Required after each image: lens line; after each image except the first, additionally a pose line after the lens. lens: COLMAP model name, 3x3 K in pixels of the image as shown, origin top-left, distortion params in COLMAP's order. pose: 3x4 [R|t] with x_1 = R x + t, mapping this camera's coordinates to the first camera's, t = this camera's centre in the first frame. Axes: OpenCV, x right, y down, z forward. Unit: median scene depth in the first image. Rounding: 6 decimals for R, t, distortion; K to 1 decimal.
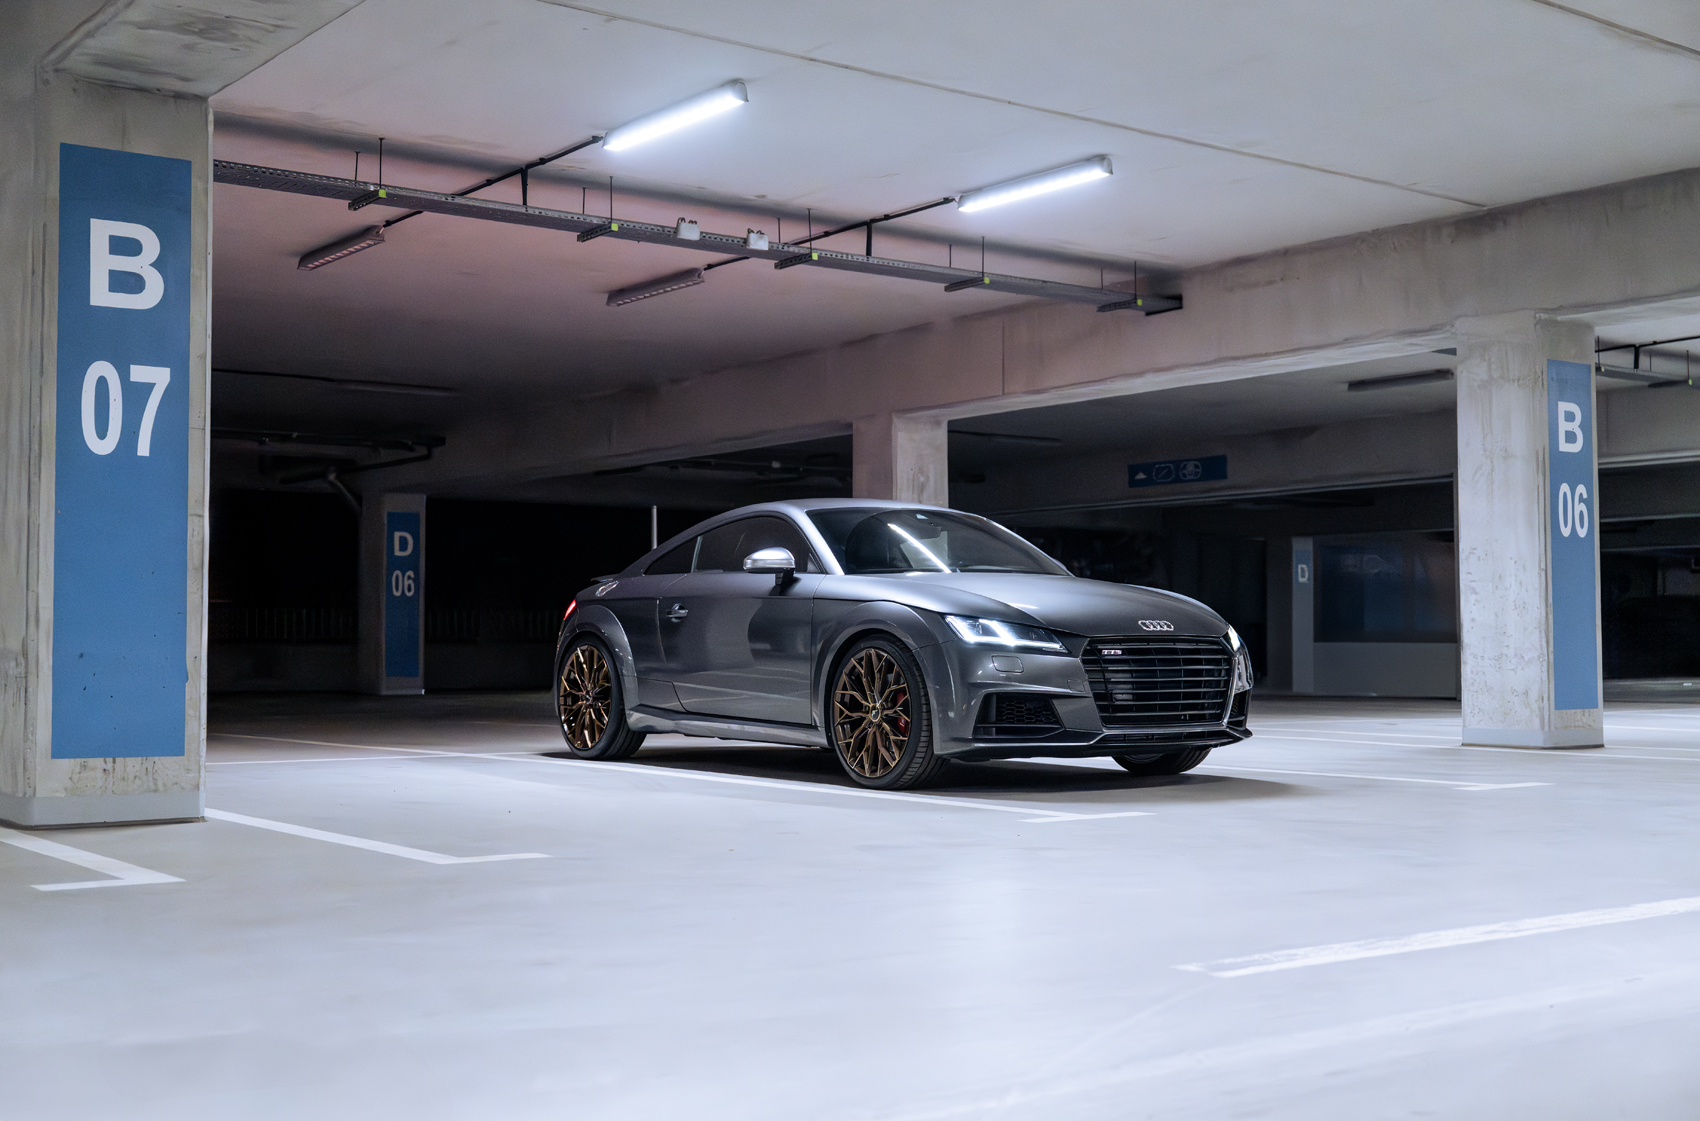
lens RADIAL K [[1994.8, 0, 853.5], [0, 1994.8, 549.6], [0, 0, 1]] dist [0.019350, 0.000000]
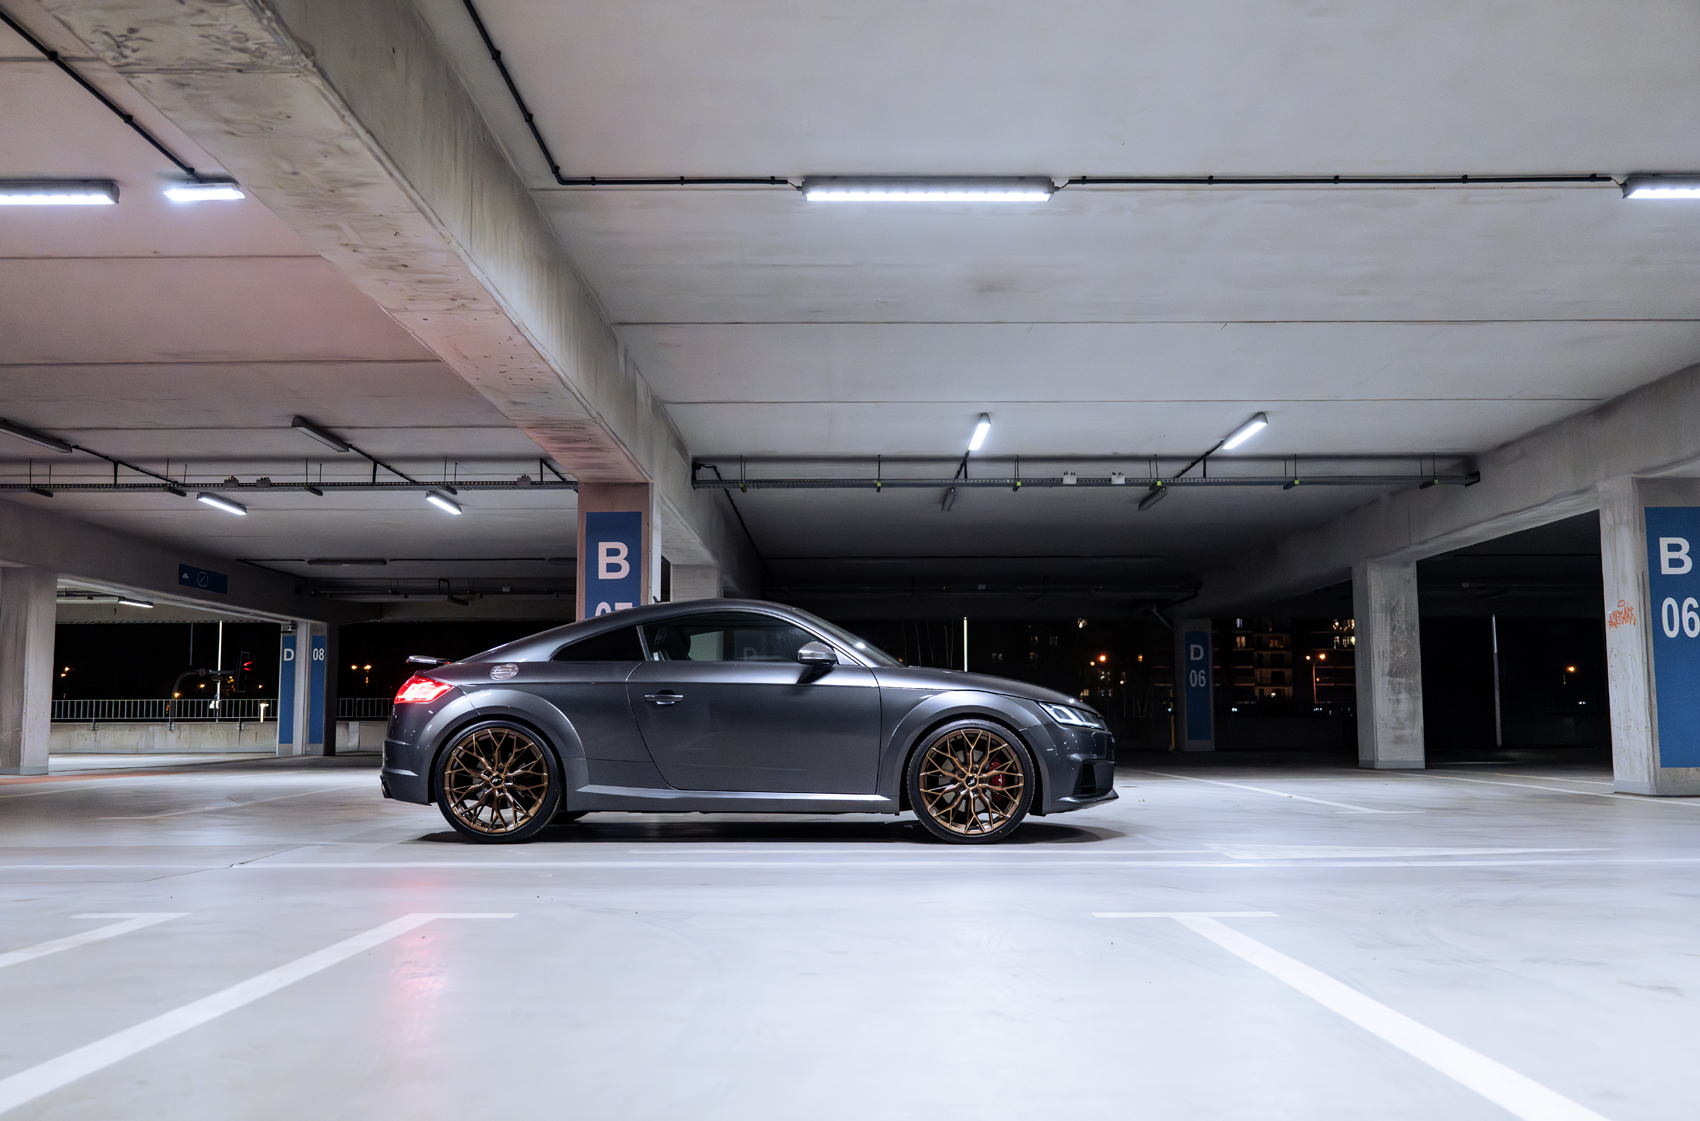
lens RADIAL K [[1459.5, 0, 852.8], [0, 1459.5, 563.2], [0, 0, 1]] dist [0.000186, 0.012168]
pose [[0.804160, -0.066770, -0.590651, 0.491860], [0.032827, 0.997143, -0.068028, -0.007492], [0.593506, 0.035316, 0.804054, -0.117647]]
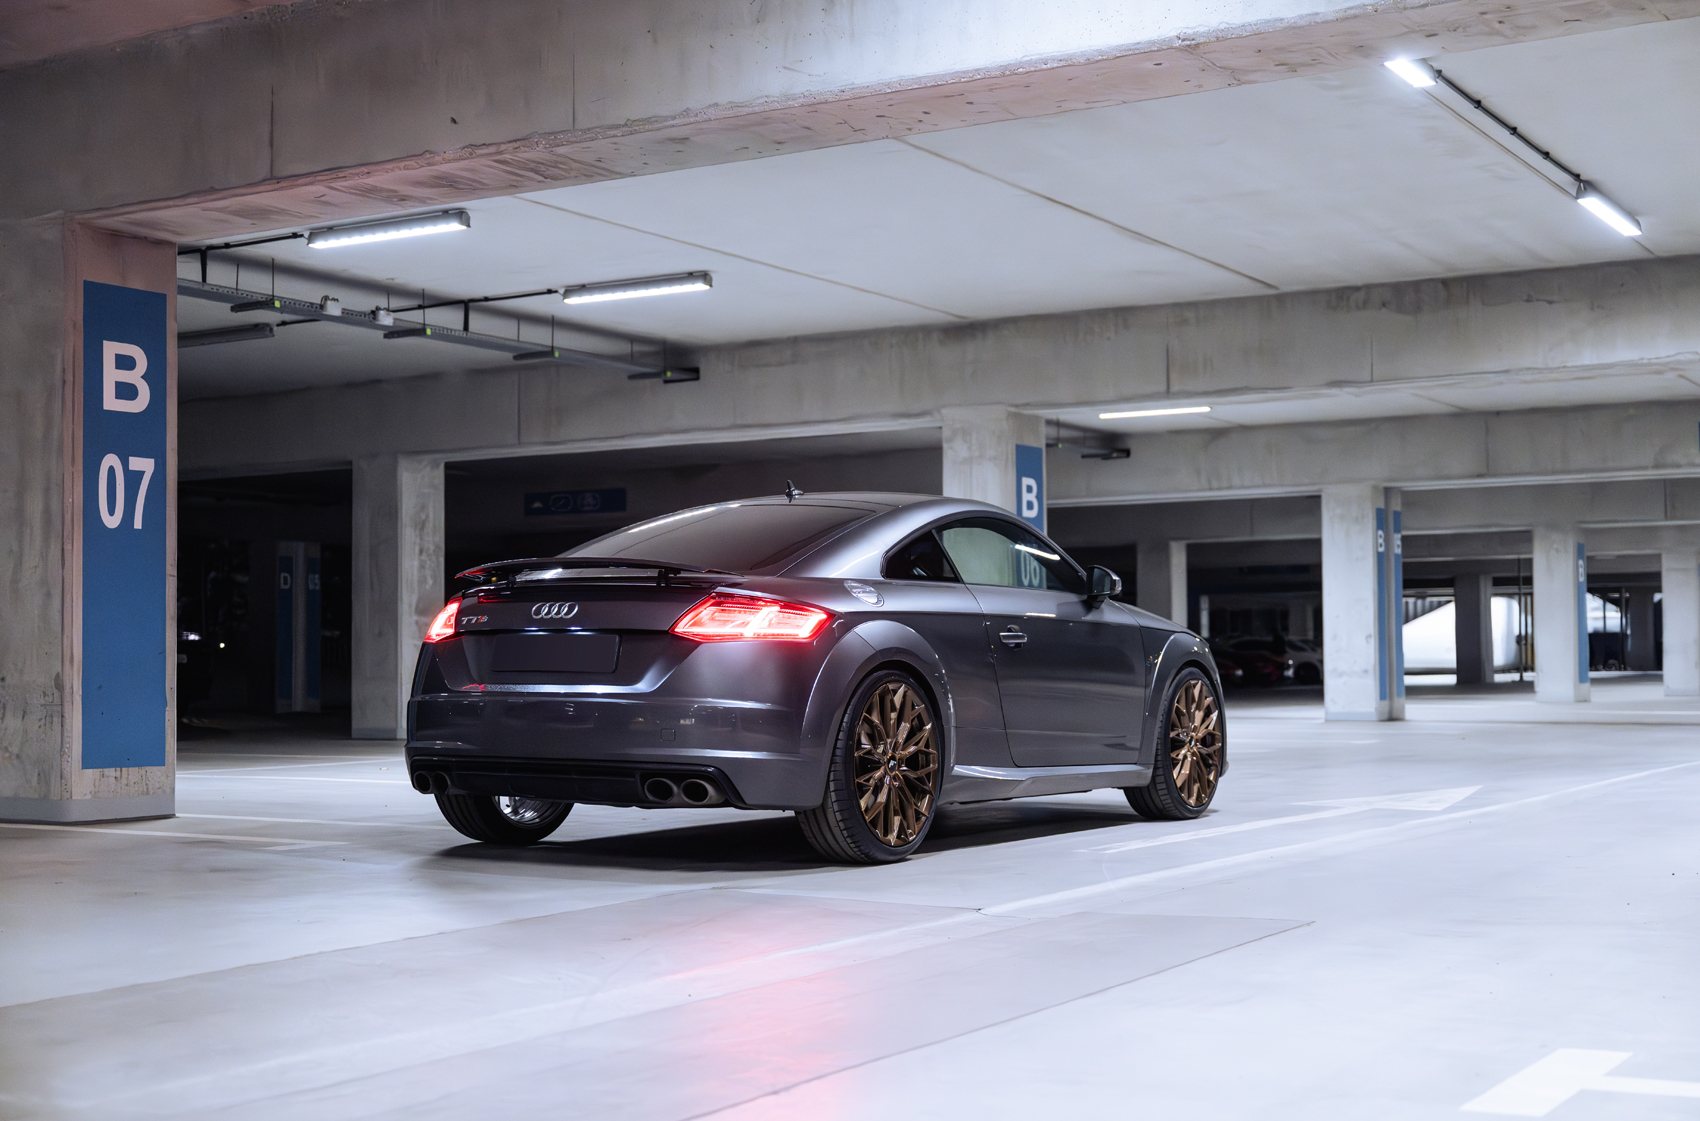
lens RADIAL K [[2191.8, 0, 835.3], [0, 2191.8, 555.2], [0, 0, 1]] dist [0.064152, 0.000000]
pose [[0.936917, 0.013062, 0.349309, -0.242188], [-0.012097, 0.999915, -0.004943, -0.016135], [-0.349343, 0.000405, 0.936995, -0.260669]]
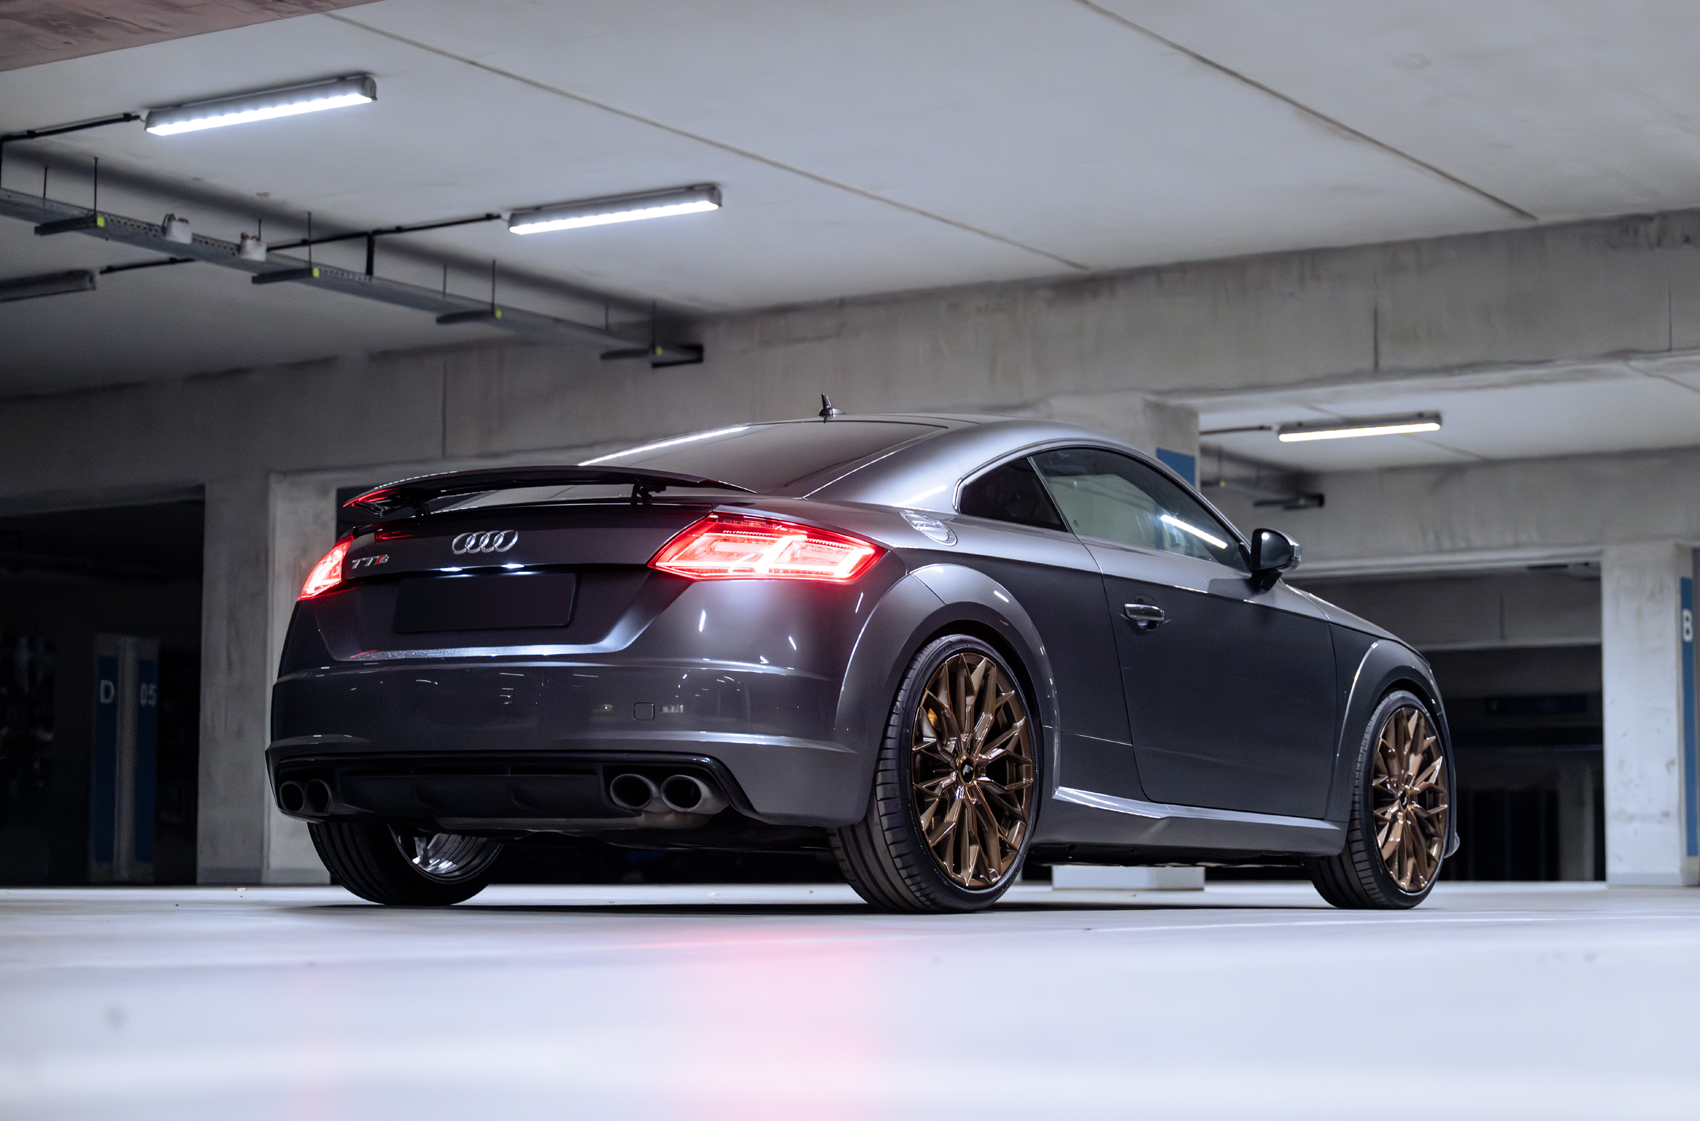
lens RADIAL K [[3165.4, 0, 862.0], [0, 3165.4, 568.4], [0, 0, 1]] dist [0.066007, 0.000000]
pose [[0.941052, 0.036923, 0.336241, -0.239416], [-0.021000, 0.998484, -0.050872, 0.031193], [-0.337610, 0.040812, 0.940401, -0.263625]]
